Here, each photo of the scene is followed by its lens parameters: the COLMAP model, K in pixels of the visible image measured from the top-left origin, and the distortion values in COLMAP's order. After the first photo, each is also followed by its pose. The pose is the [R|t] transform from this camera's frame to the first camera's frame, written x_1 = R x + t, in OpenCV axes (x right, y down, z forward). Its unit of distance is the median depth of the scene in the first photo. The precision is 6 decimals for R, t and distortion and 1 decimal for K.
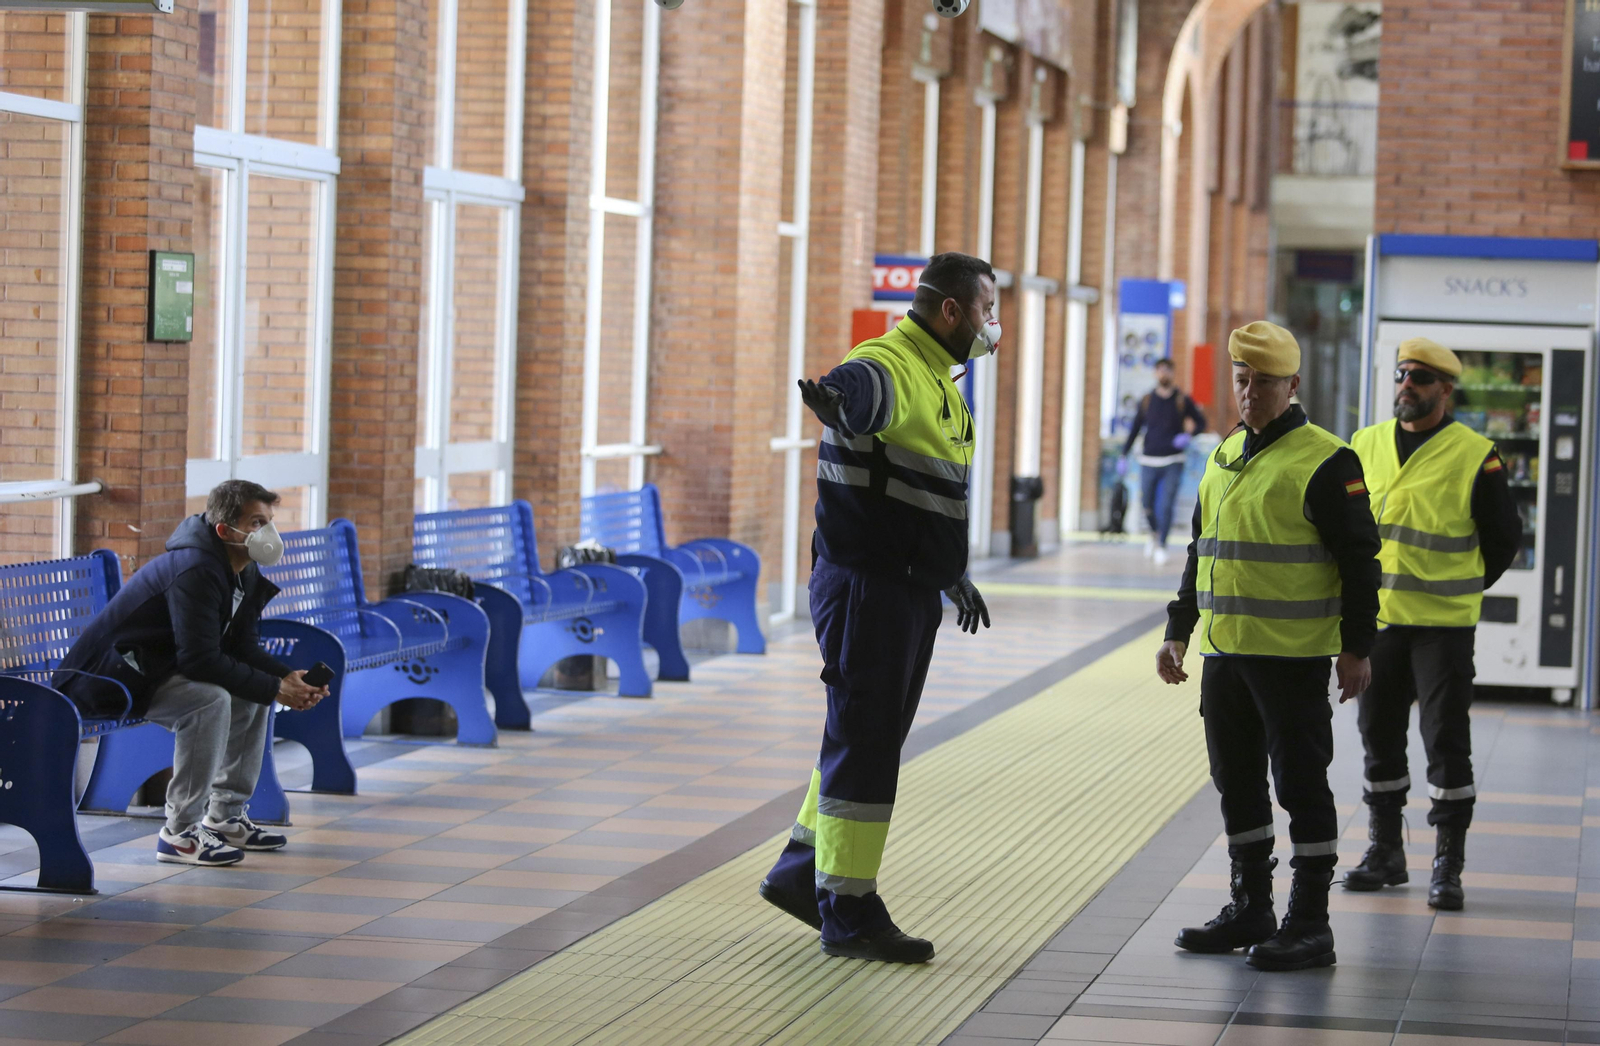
lens RADIAL K [[4428.3, 0, 799.9], [0, 4428.3, 523.8], [0, 0, 1]] dist [-0.181294, 0.000000]
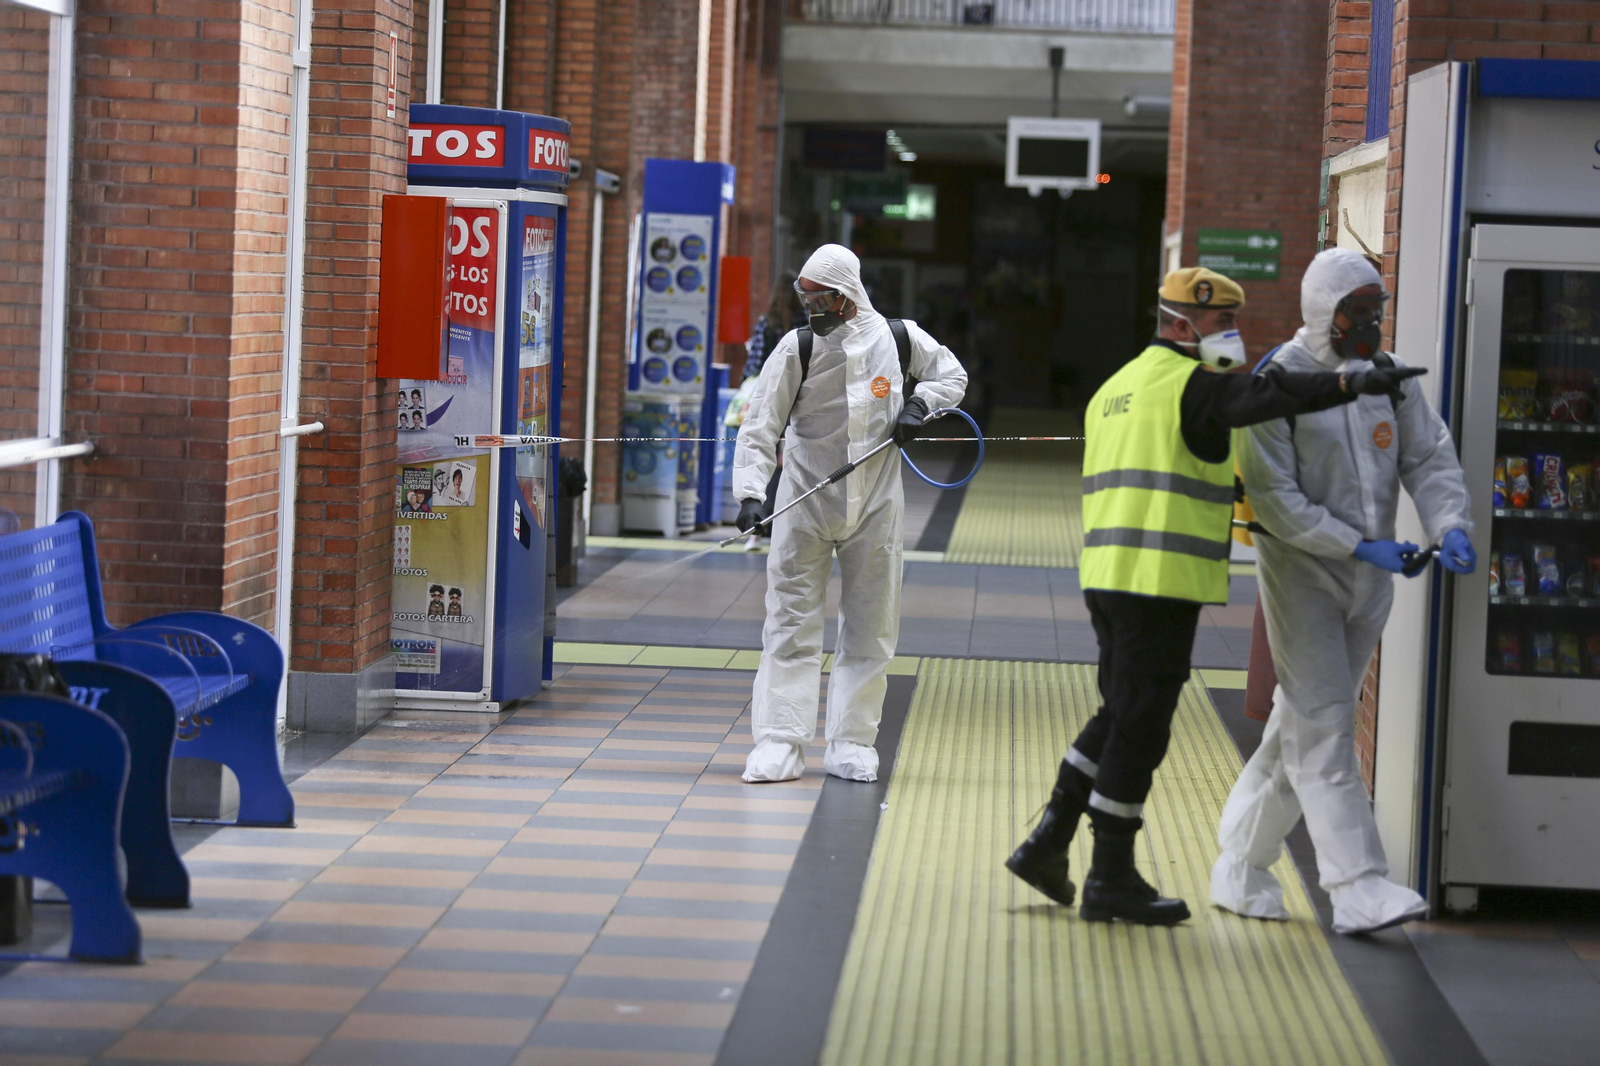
lens RADIAL K [[5253.3, 0, 801.0], [0, 5253.3, 532.2], [0, 0, 1]] dist [0.144610, 0.000000]
pose [[0.988937, -0.000871, 0.148335, -0.041534], [-0.001000, 0.999921, 0.012535, -0.014593], [-0.148334, -0.012544, 0.988858, 0.347276]]
